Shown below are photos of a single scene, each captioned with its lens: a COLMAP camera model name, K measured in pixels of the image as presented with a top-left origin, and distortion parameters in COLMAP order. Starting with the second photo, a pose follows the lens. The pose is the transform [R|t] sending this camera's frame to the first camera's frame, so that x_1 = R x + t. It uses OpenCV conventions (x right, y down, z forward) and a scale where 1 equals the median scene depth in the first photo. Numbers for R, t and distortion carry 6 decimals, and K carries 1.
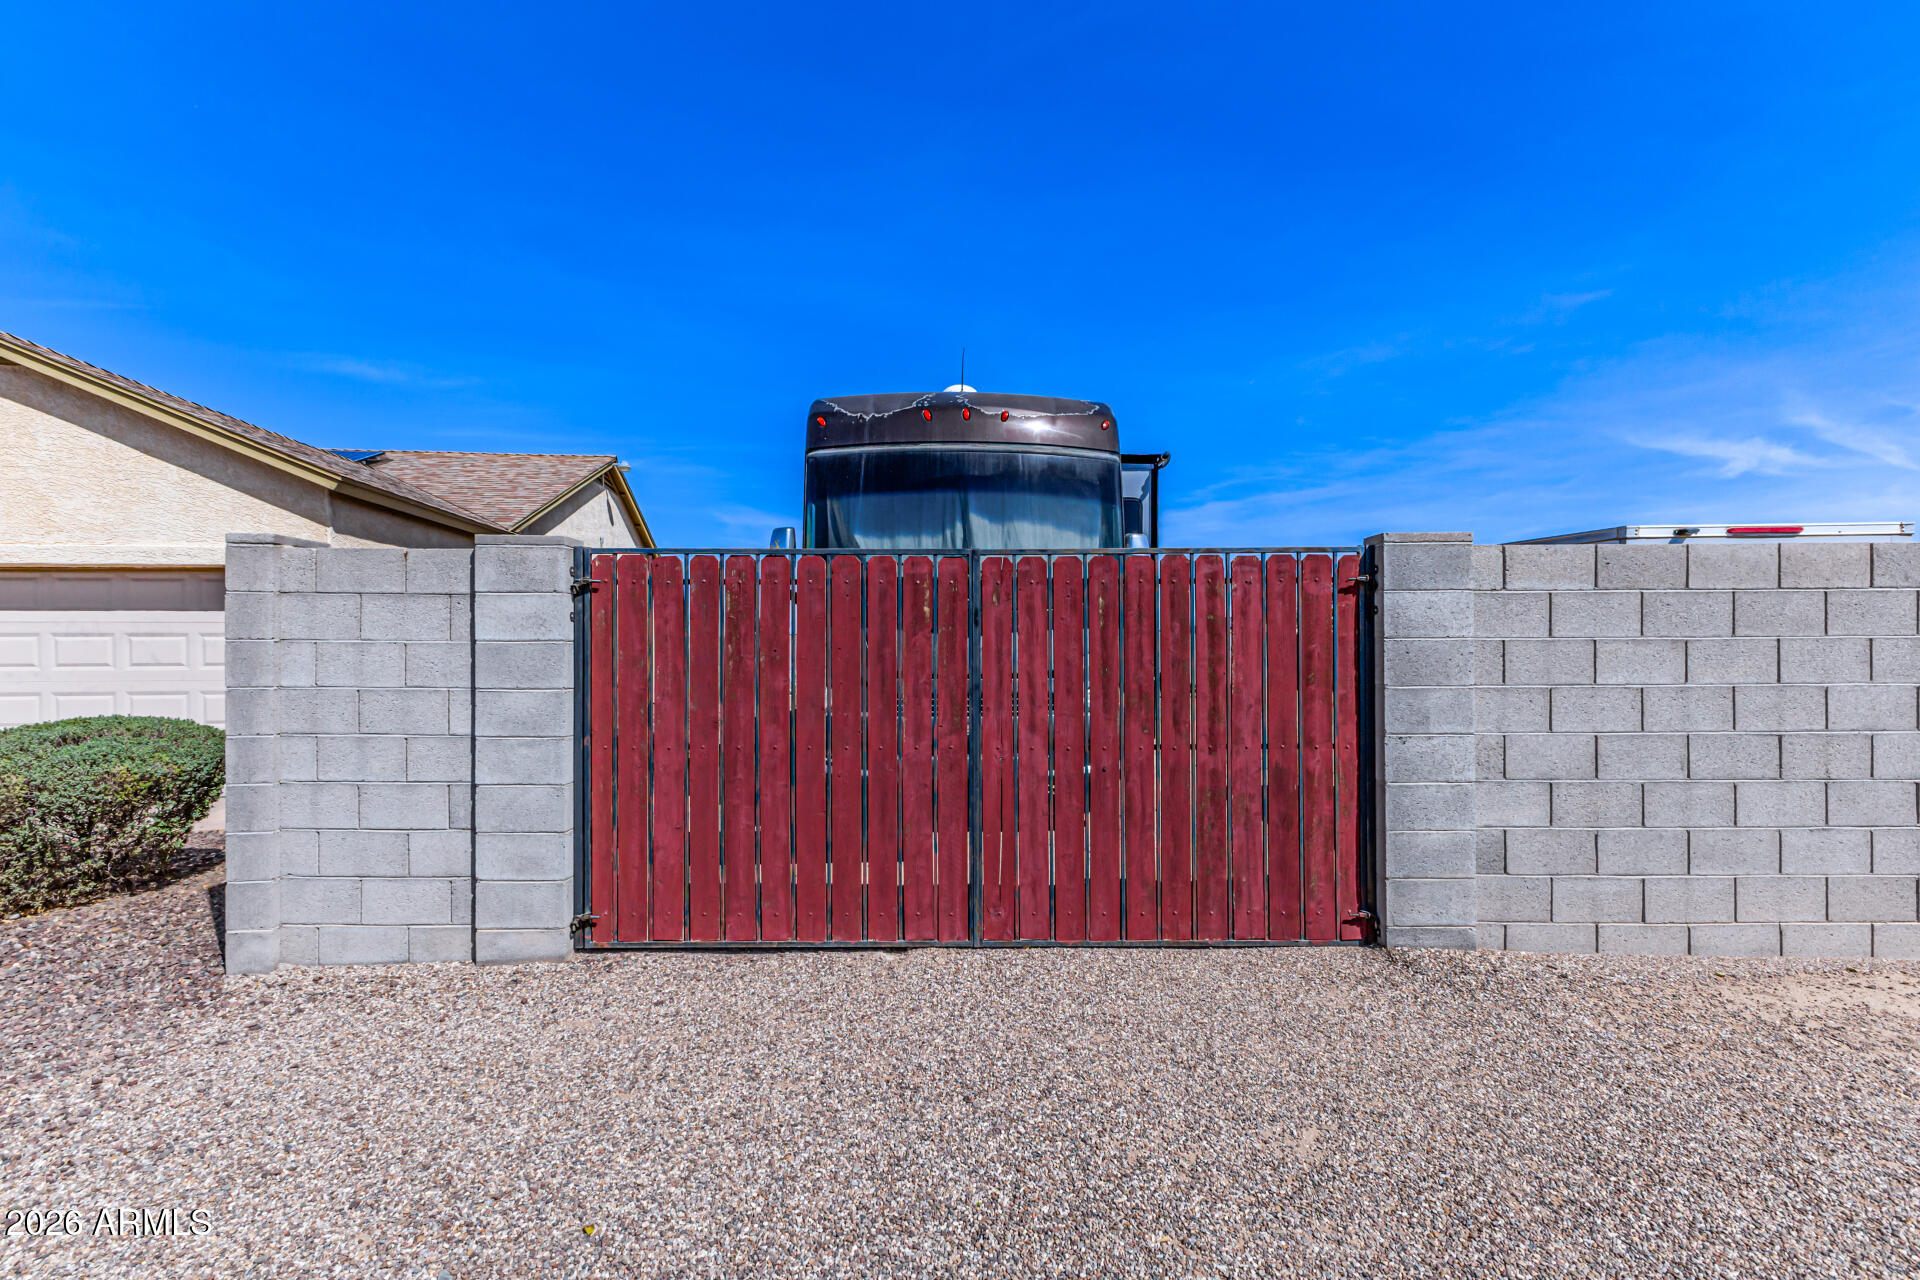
lens RADIAL K [[862.3, 0, 961.3], [0, 862.3, 651.5], [0, 0, 1]] dist [0.012117, 0.000617]
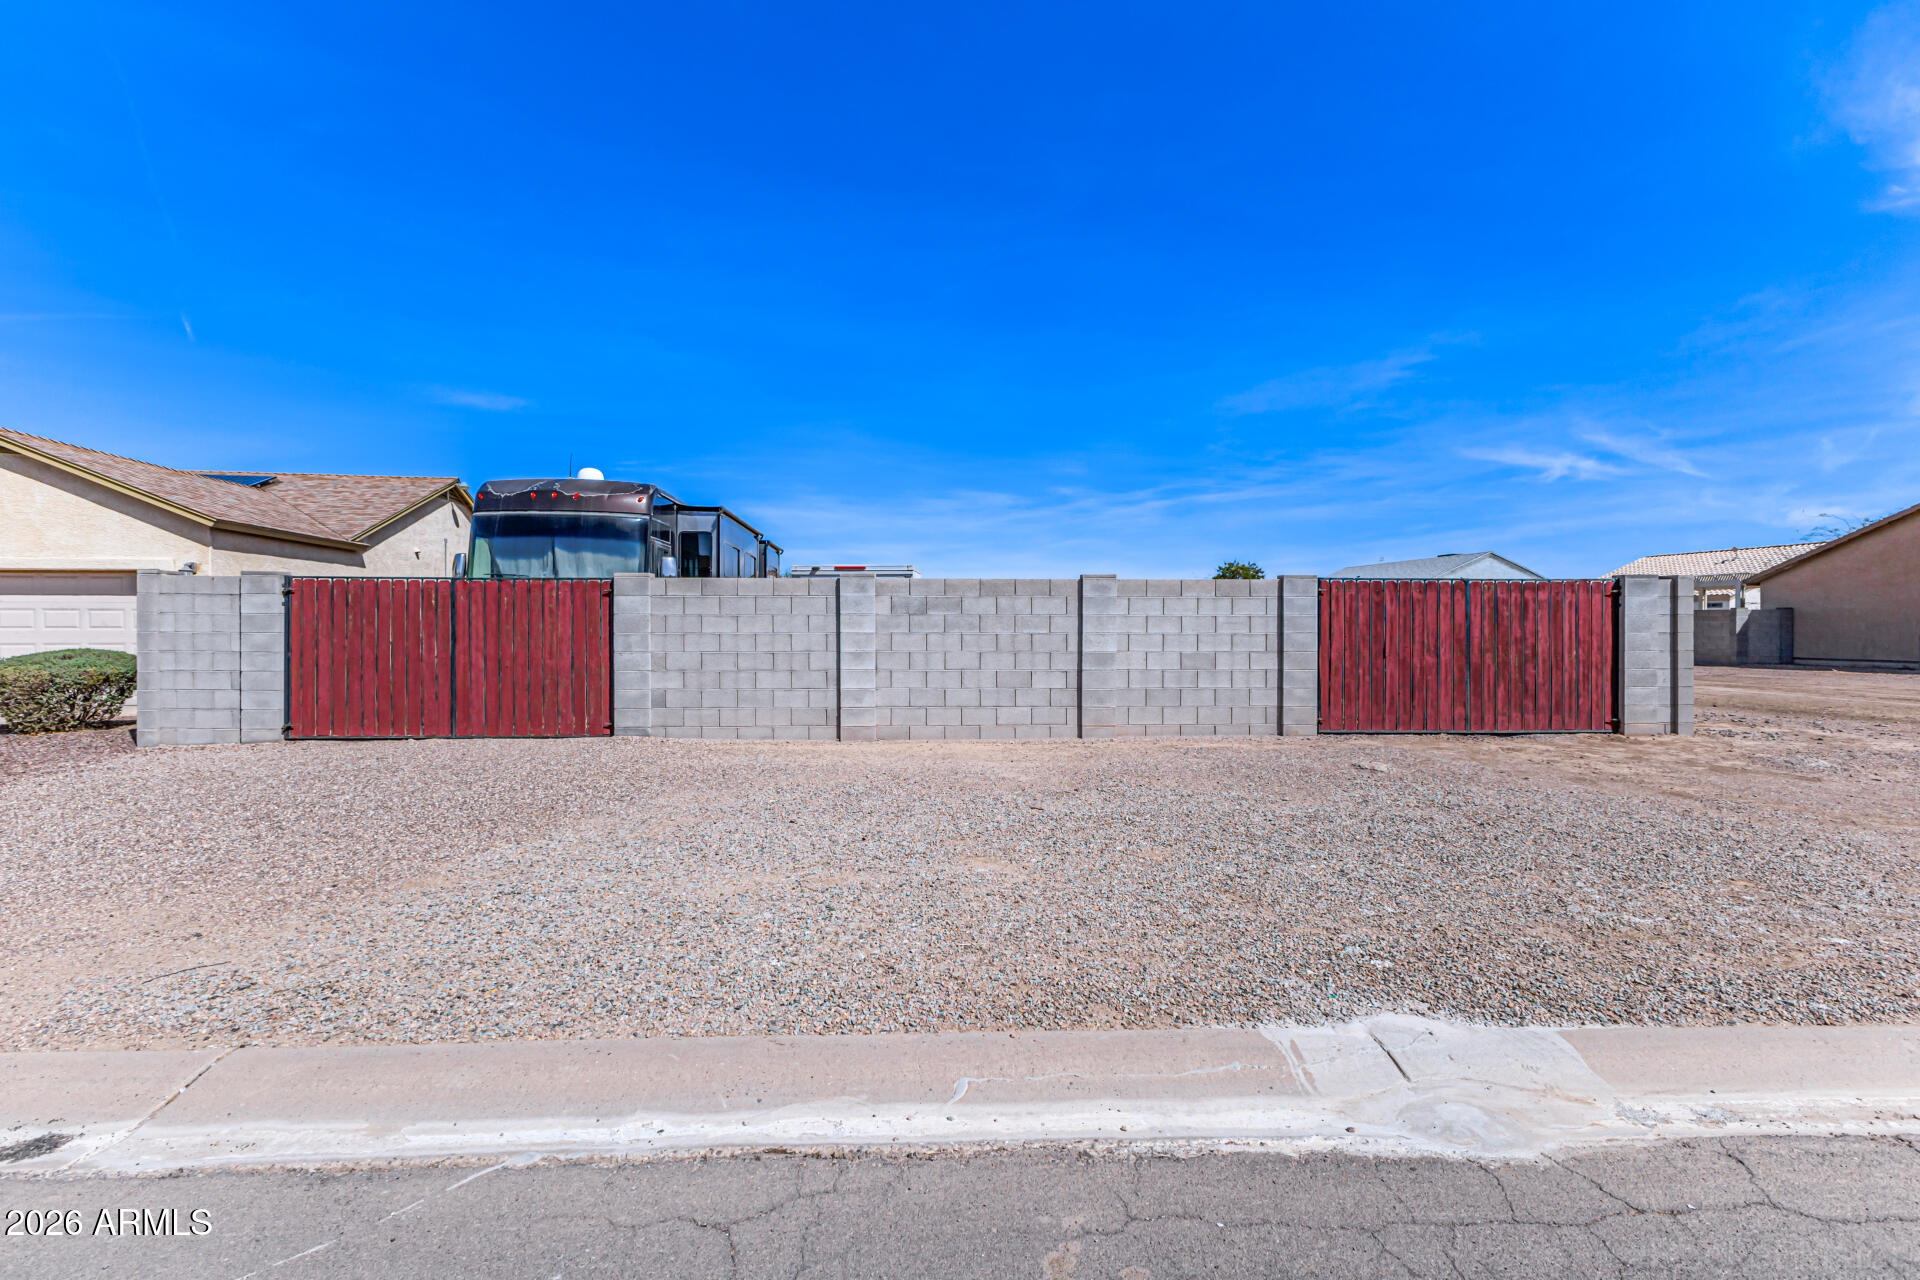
lens RADIAL K [[855.9, 0, 963.8], [0, 855.9, 628.9], [0, 0, 1]] dist [0.009448, -0.000353]
pose [[0.999167, 0.003923, 0.040615, 1.387224], [-0.003953, 0.999992, 0.000659, 0.021778], [-0.040612, -0.000819, 0.999175, -1.529203]]
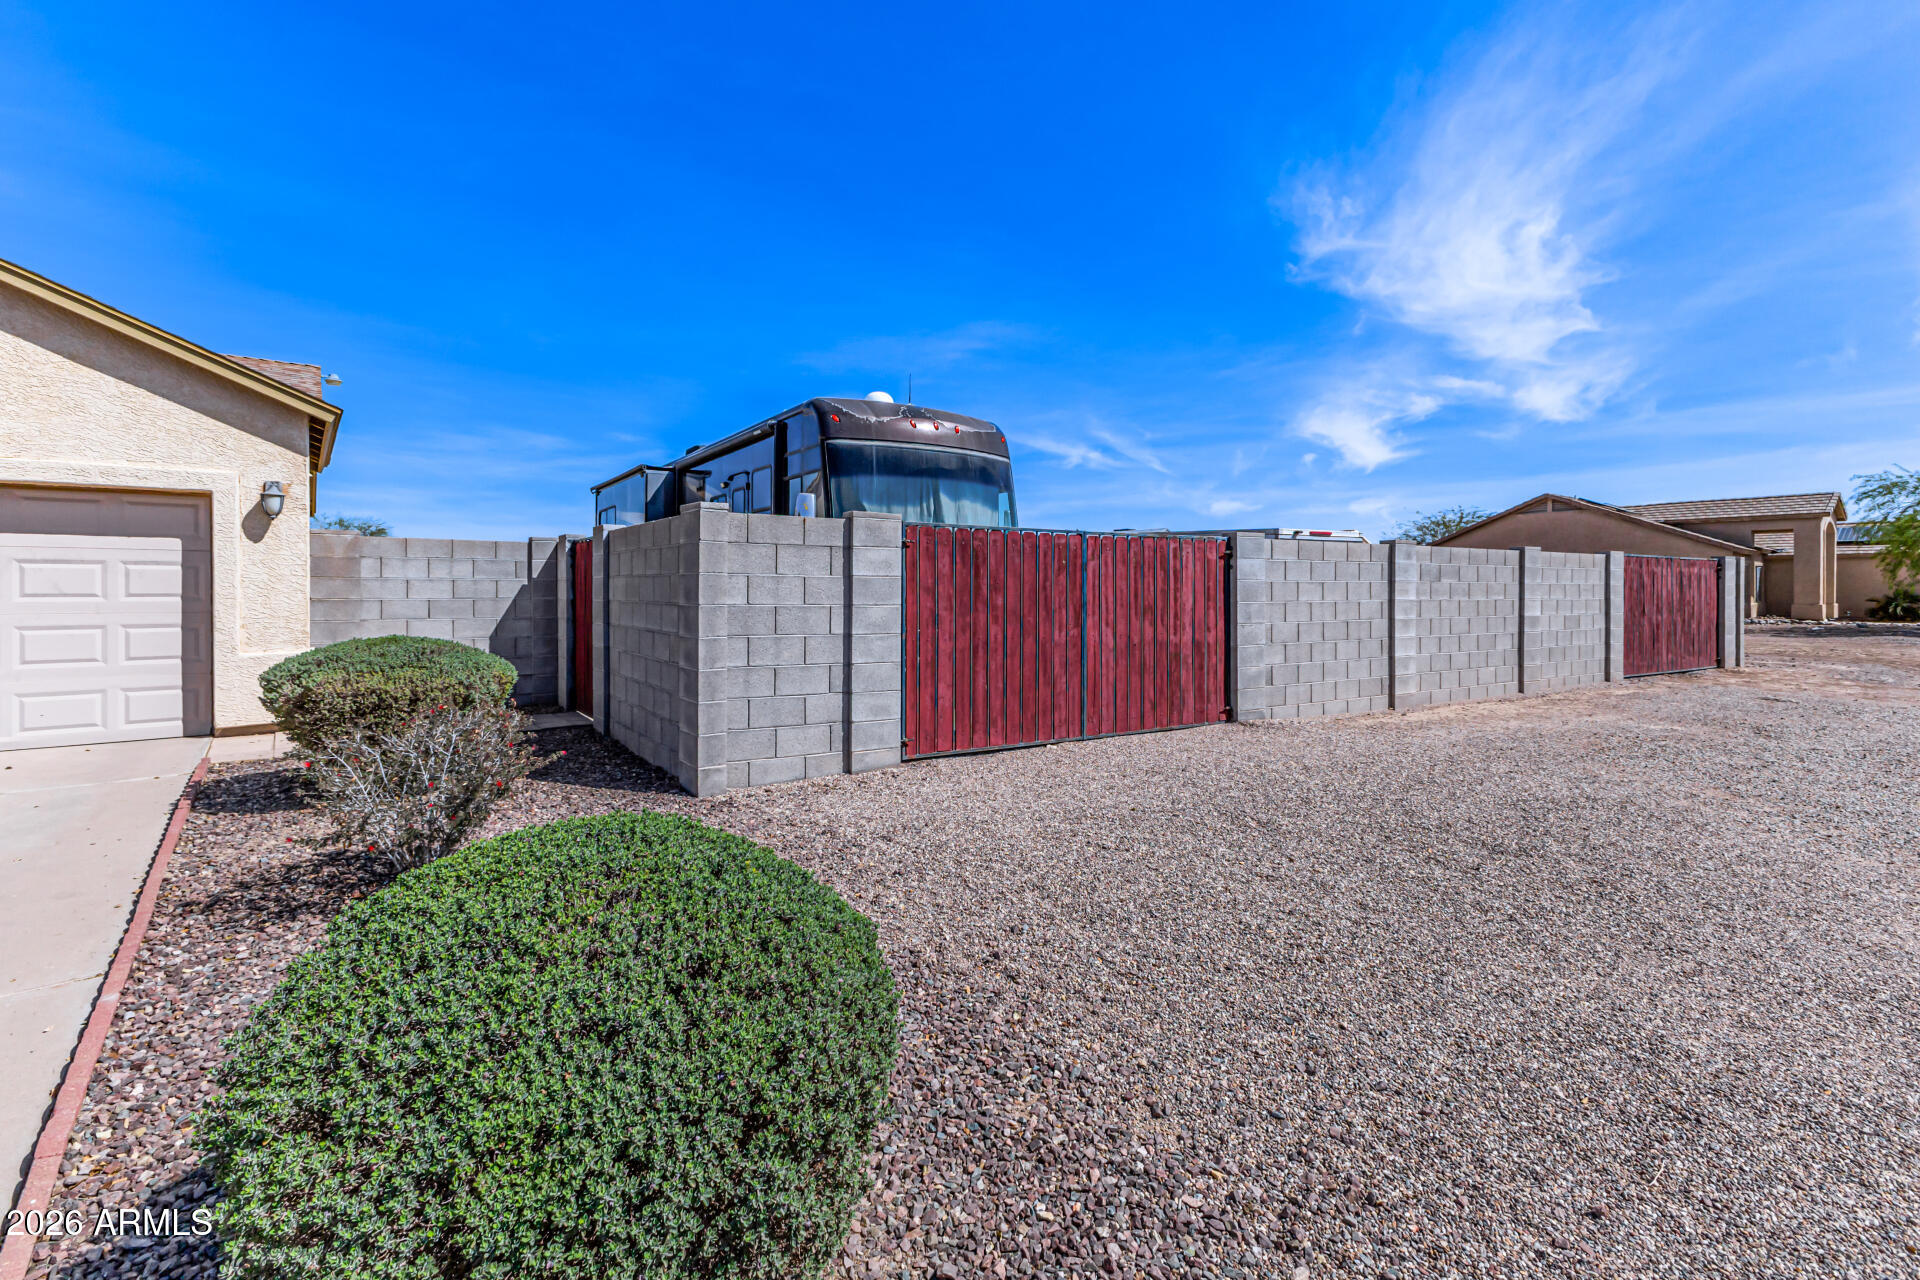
lens RADIAL K [[855.9, 0, 963.8], [0, 855.9, 628.9], [0, 0, 1]] dist [0.009448, -0.000353]
pose [[0.855518, -0.019496, 0.517406, -1.191931], [-0.003217, 0.999071, 0.042965, 0.016819], [-0.517763, -0.038422, 0.854661, -0.476481]]
